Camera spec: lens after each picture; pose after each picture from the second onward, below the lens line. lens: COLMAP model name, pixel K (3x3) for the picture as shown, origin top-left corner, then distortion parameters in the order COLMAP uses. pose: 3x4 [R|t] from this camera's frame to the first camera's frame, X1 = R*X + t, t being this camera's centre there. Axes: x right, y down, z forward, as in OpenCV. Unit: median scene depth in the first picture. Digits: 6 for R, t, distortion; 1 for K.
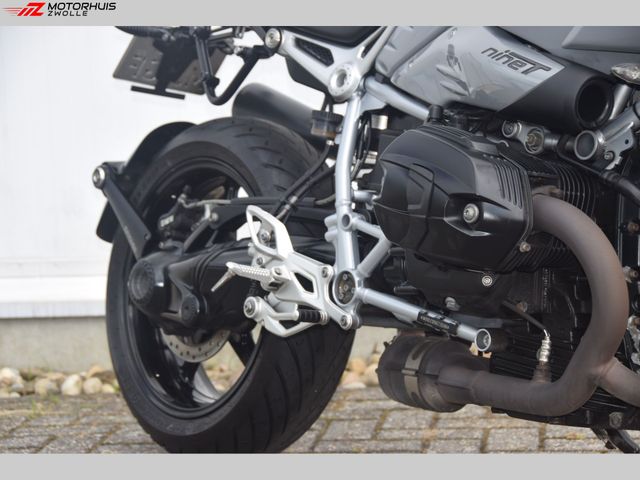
lens RADIAL K [[1858.7, 0, 337.4], [0, 1858.7, 248.3], [0, 0, 1]] dist [0.740922, 0.000000]
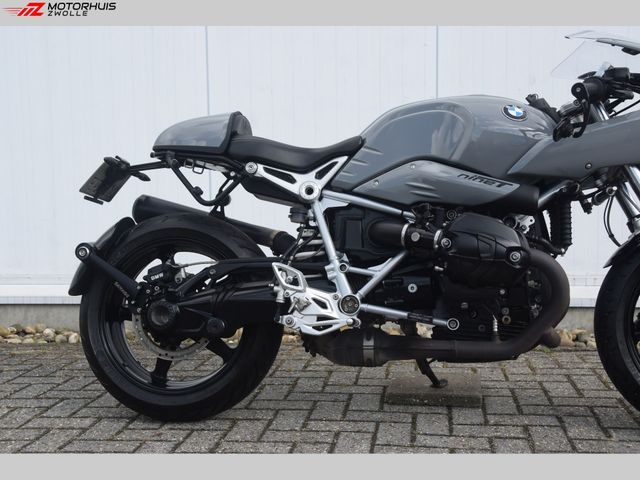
lens RADIAL K [[873.4, 0, 315.2], [0, 873.4, 251.3], [0, 0, 1]] dist [0.138561, 0.000000]
pose [[0.738308, -0.035649, 0.673520, -0.600251], [0.061196, 0.998024, -0.014258, -0.020726], [-0.671681, 0.051744, 0.739031, 0.399058]]
